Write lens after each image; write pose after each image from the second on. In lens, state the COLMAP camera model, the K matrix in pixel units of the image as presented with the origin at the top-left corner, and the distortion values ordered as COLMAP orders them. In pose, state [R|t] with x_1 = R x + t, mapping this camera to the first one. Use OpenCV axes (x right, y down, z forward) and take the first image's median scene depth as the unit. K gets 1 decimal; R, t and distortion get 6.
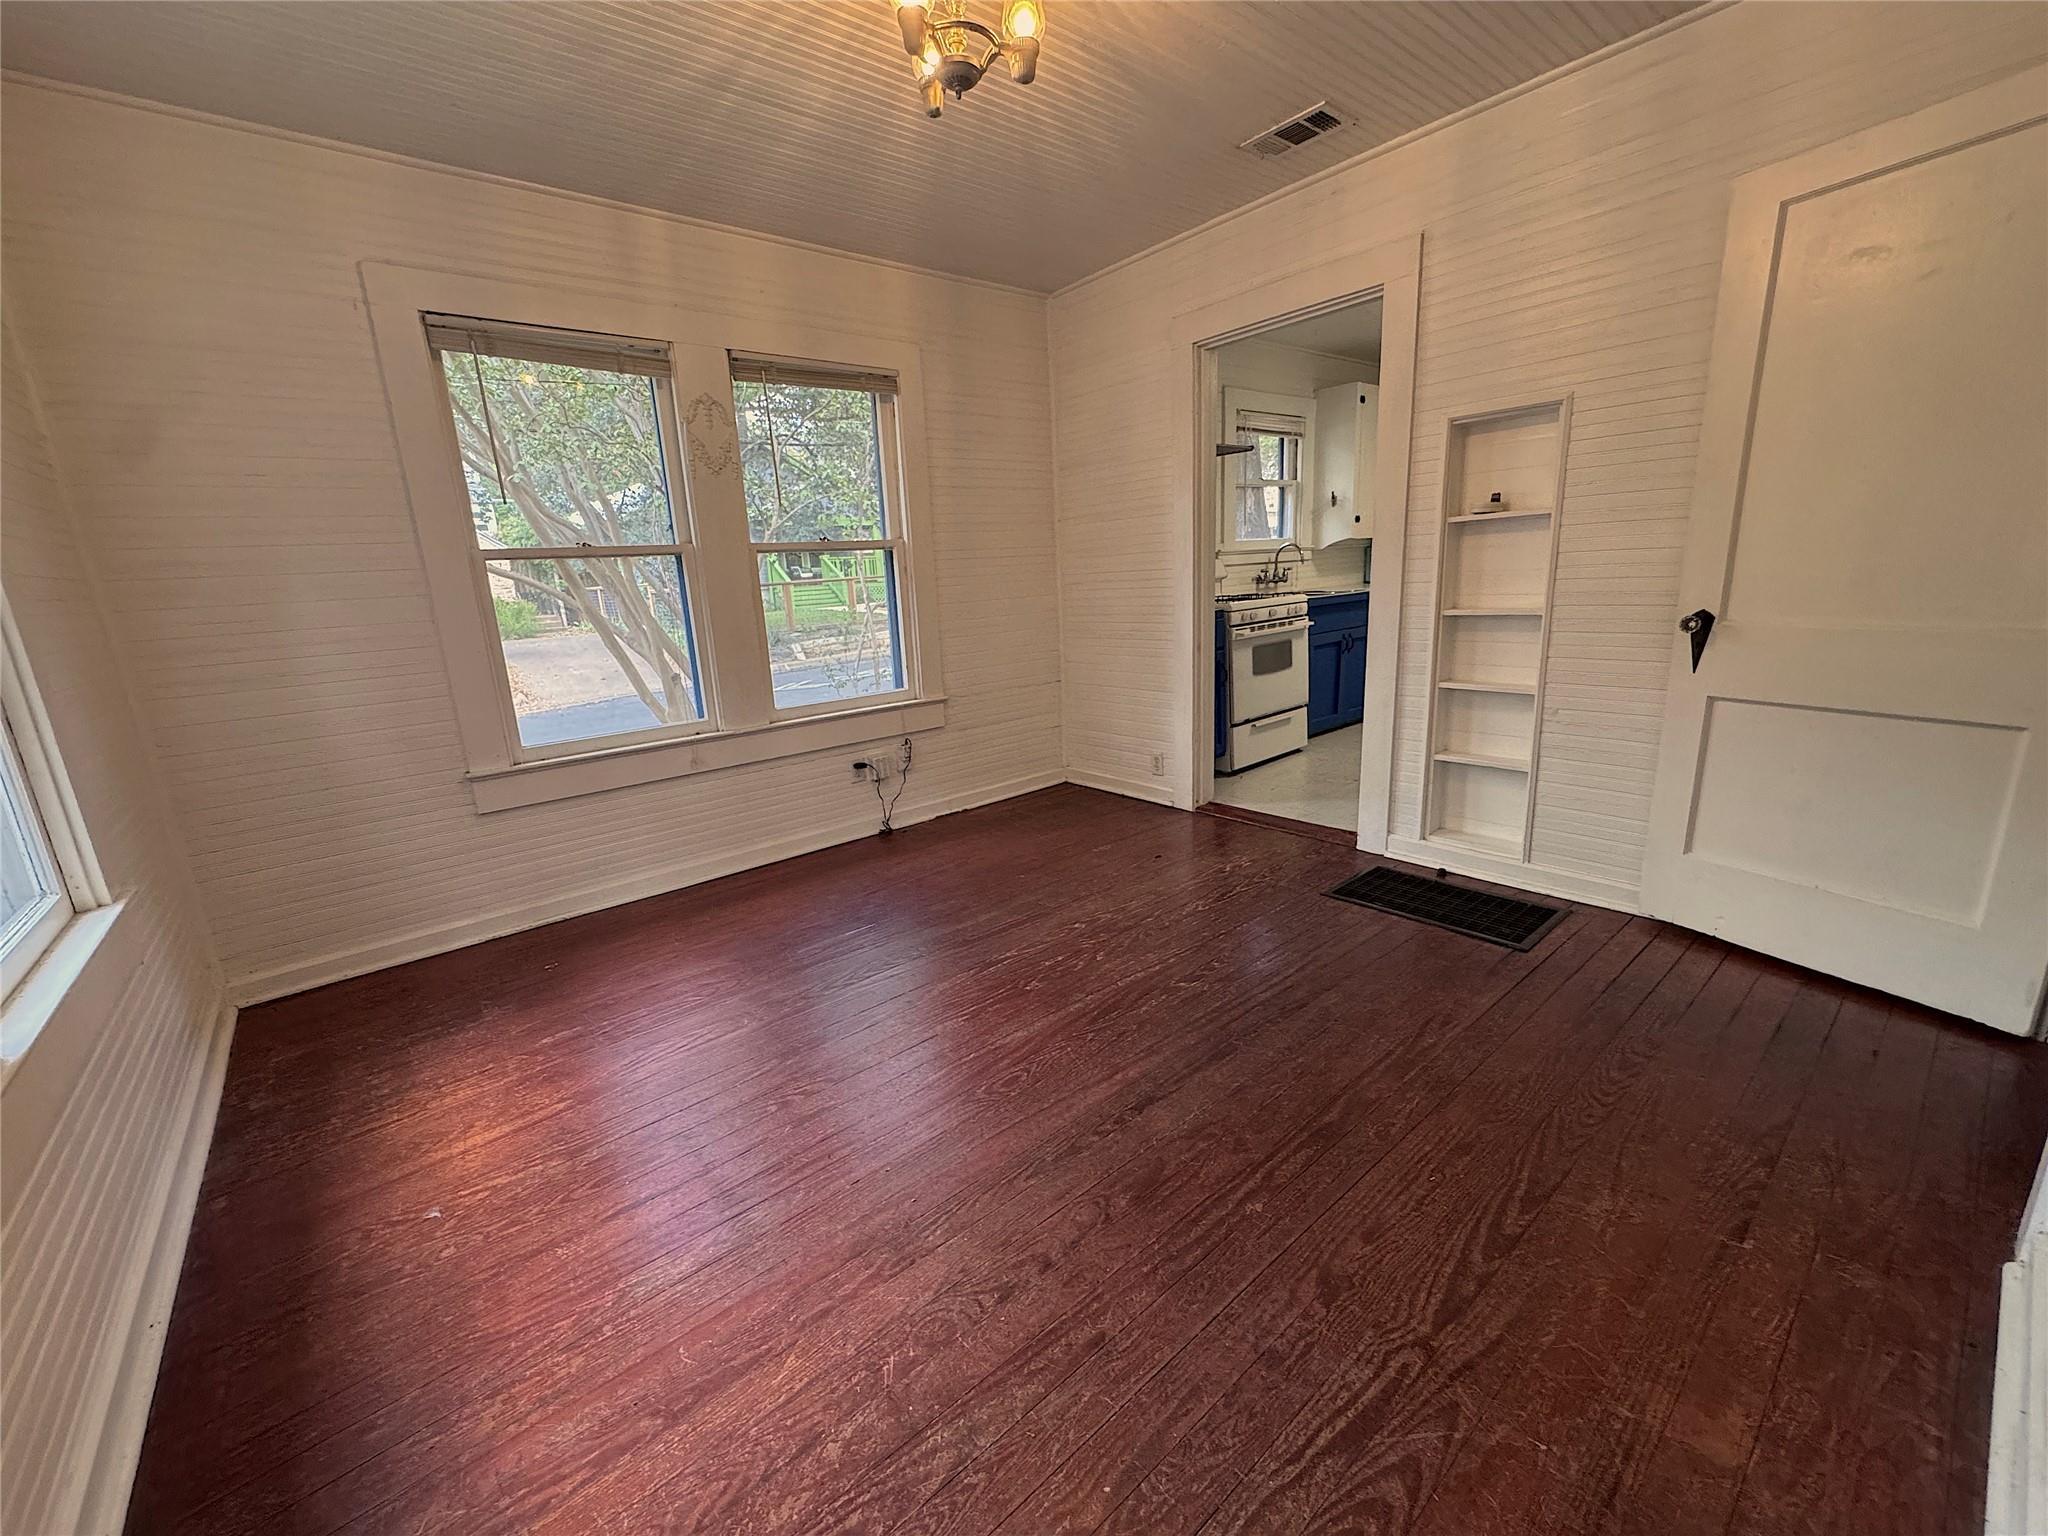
lens RADIAL K [[816.1, 0, 1012.0], [0, 816.1, 754.2], [0, 0, 1]] dist [-0.003569, 0.000769]
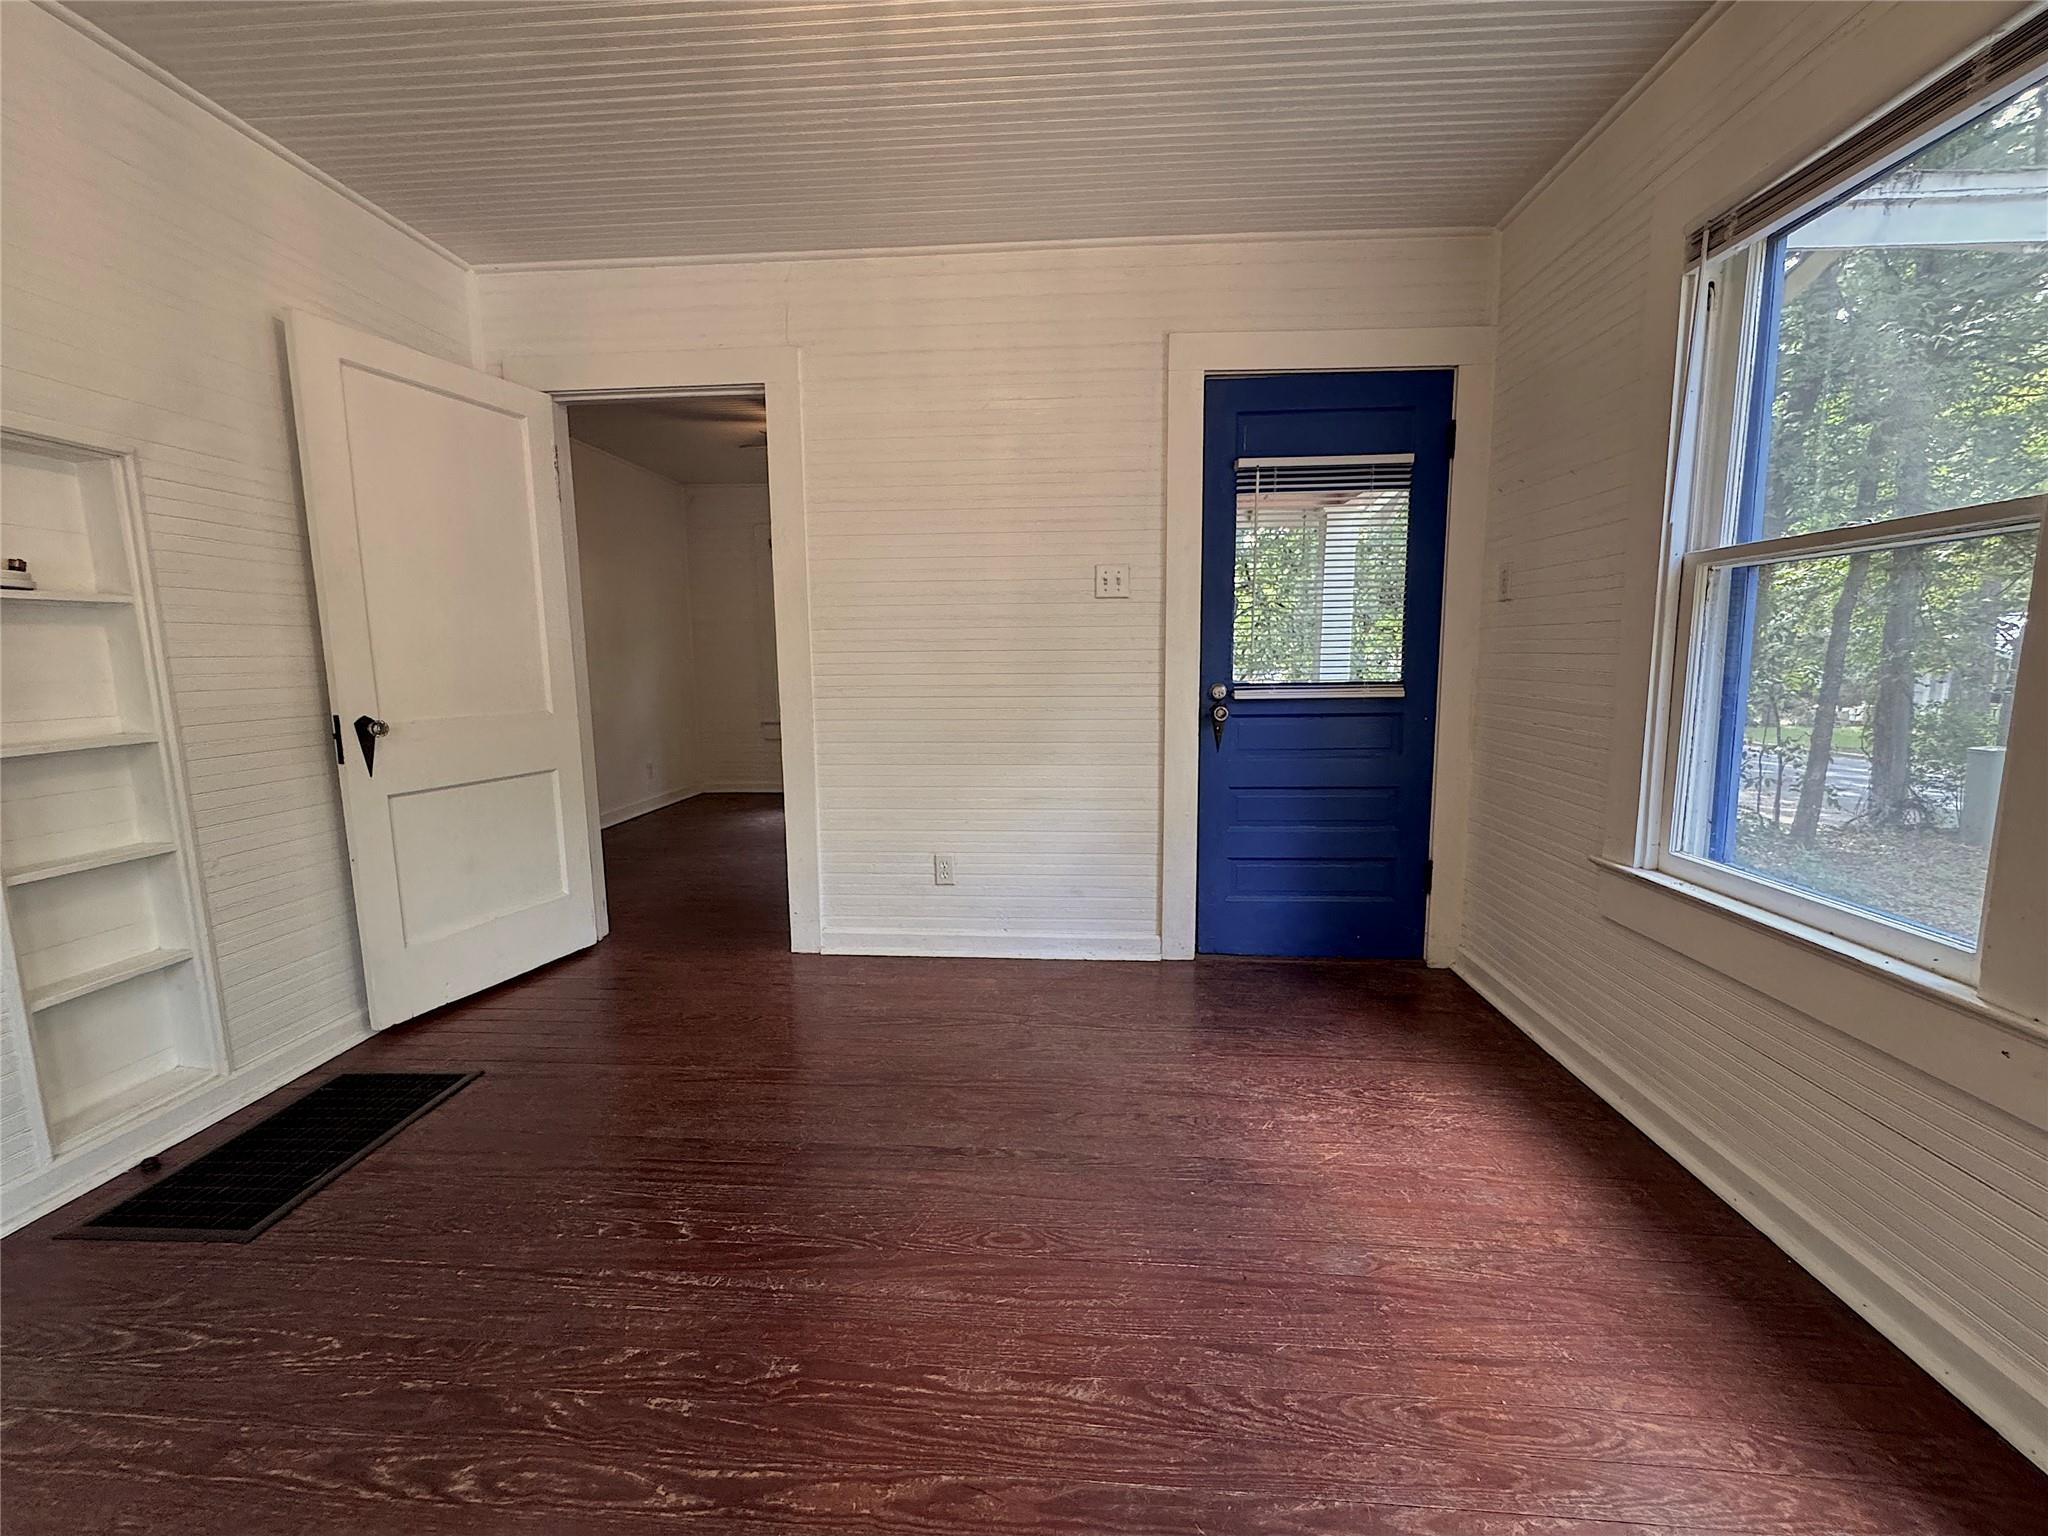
lens RADIAL K [[816.1, 0, 1033.7], [0, 816.1, 758.2], [0, 0, 1]] dist [-0.003569, 0.000769]
pose [[-0.732761, -0.024197, 0.680056, -0.470929], [0.199741, 0.947698, 0.248941, -0.211101], [-0.650511, 0.318249, -0.689603, 1.166140]]
